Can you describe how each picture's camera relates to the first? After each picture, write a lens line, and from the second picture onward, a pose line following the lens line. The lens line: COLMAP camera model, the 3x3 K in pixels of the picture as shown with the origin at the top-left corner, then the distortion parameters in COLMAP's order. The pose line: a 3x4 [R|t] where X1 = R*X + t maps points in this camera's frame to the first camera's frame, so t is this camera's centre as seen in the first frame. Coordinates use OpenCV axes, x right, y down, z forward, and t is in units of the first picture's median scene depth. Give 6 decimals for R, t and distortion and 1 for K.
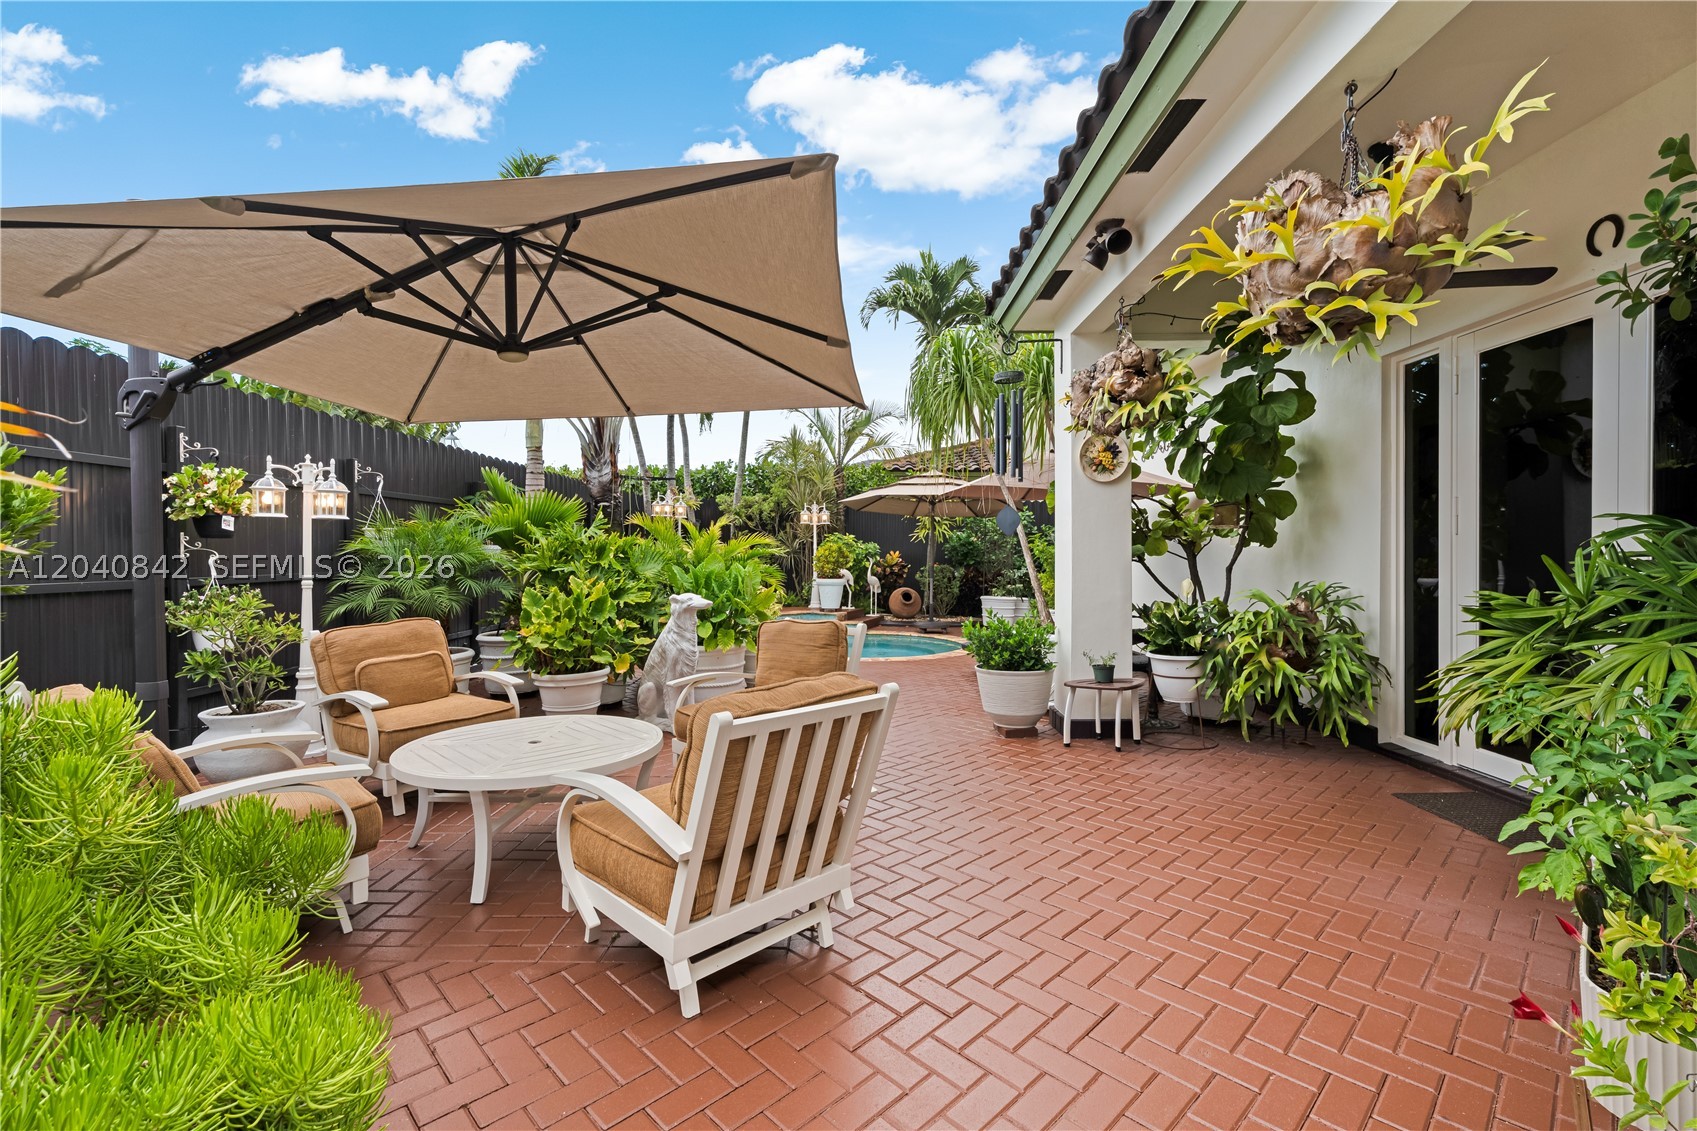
lens RADIAL K [[754.2, 0, 826.2], [0, 754.2, 558.4], [0, 0, 1]] dist [-0.001619, -0.000238]
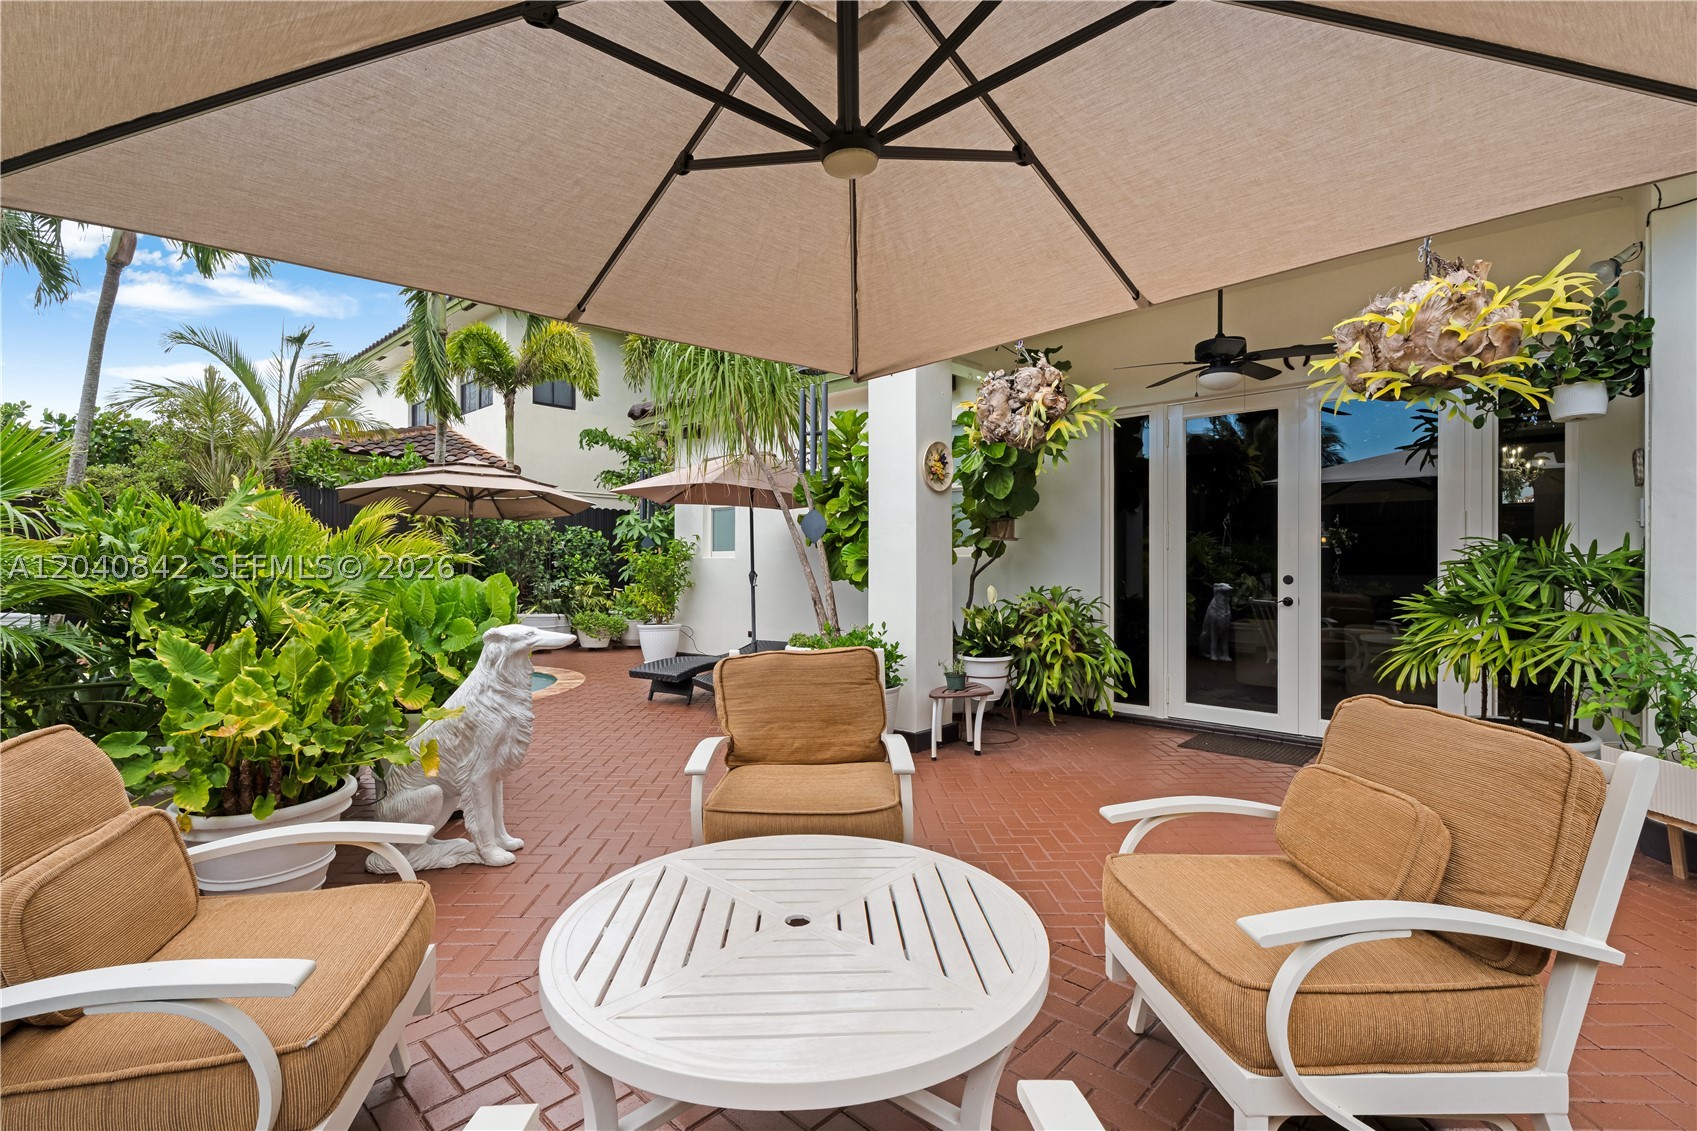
lens RADIAL K [[778.4, 0, 844.4], [0, 778.4, 561.3], [0, 0, 1]] dist [-0.000583, 0.000091]
pose [[0.666075, 0.006430, 0.745857, -0.181395], [0.001807, 0.999946, -0.010234, 0.000979], [-0.745882, 0.008165, 0.666028, 0.147823]]
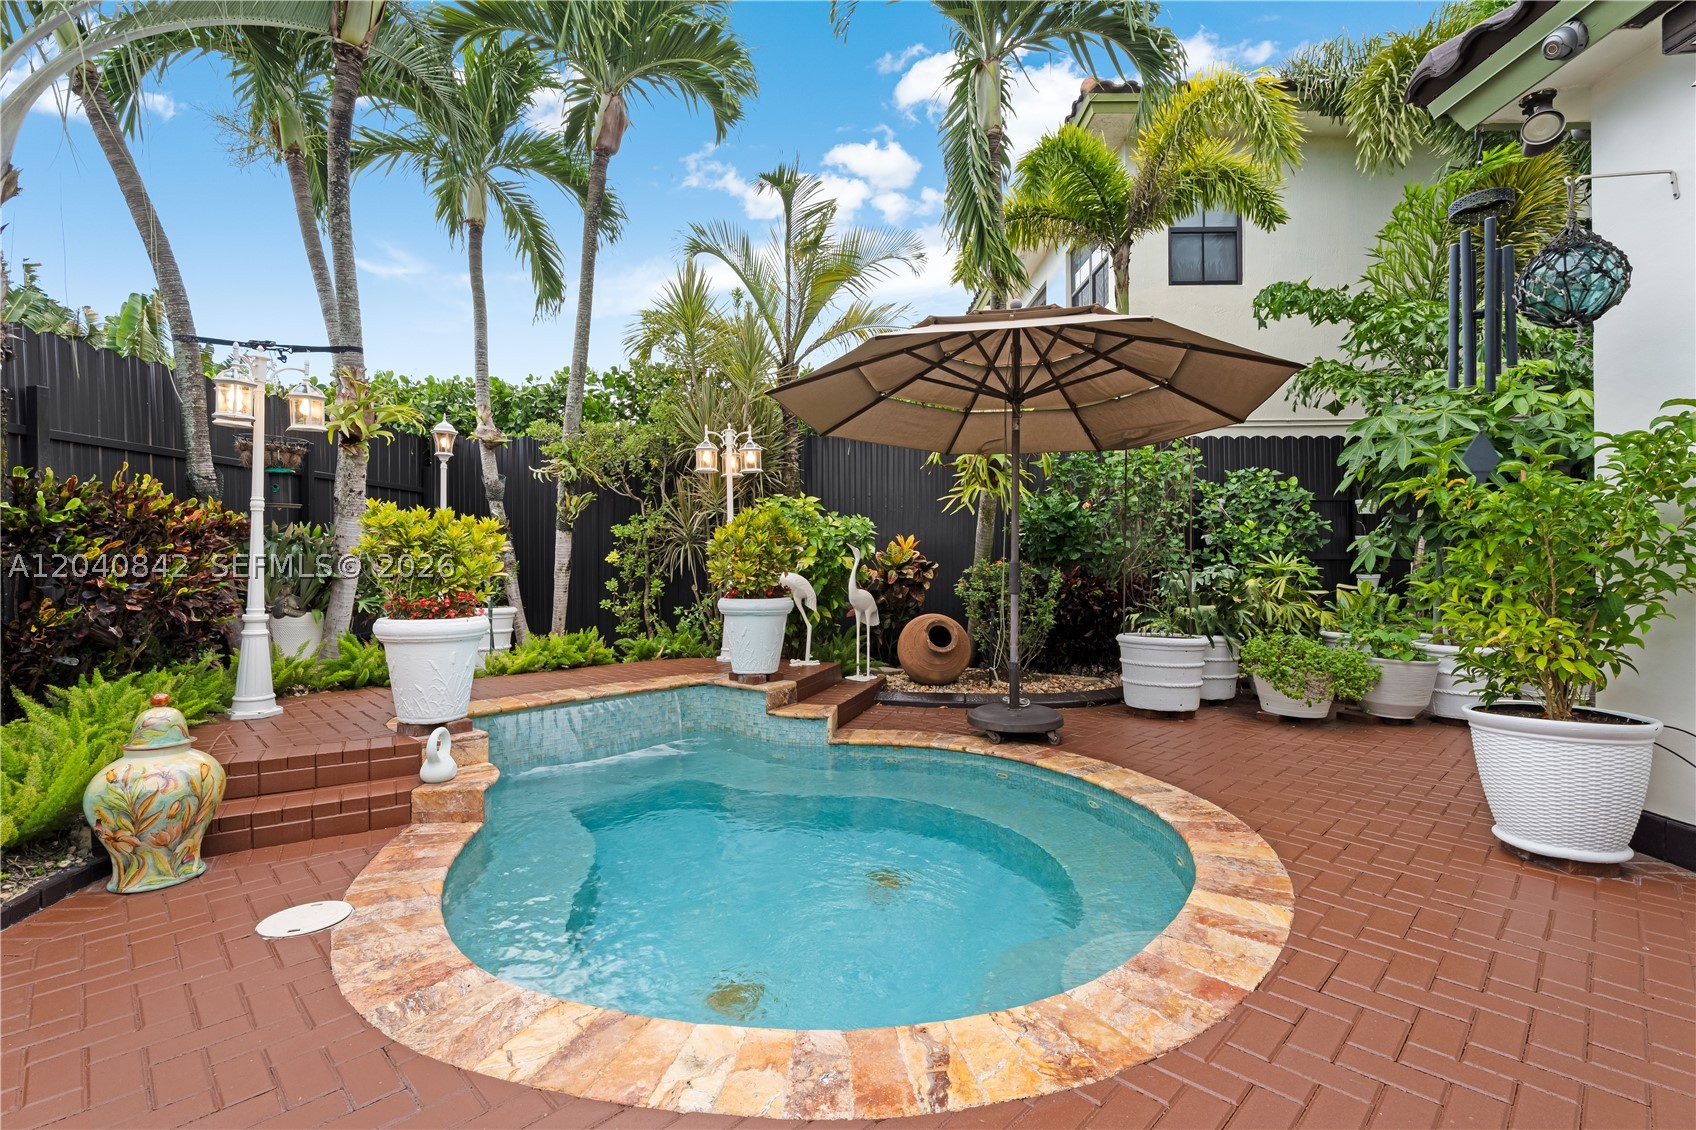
lens RADIAL K [[778.0, 0, 843.9], [0, 778.0, 560.8], [0, 0, 1]] dist [-0.000583, 0.000091]
pose [[0.999346, -0.009860, 0.034781, 0.036124], [0.010062, 0.999933, -0.005646, 0.009495], [-0.034723, 0.005992, 0.999379, 0.540971]]
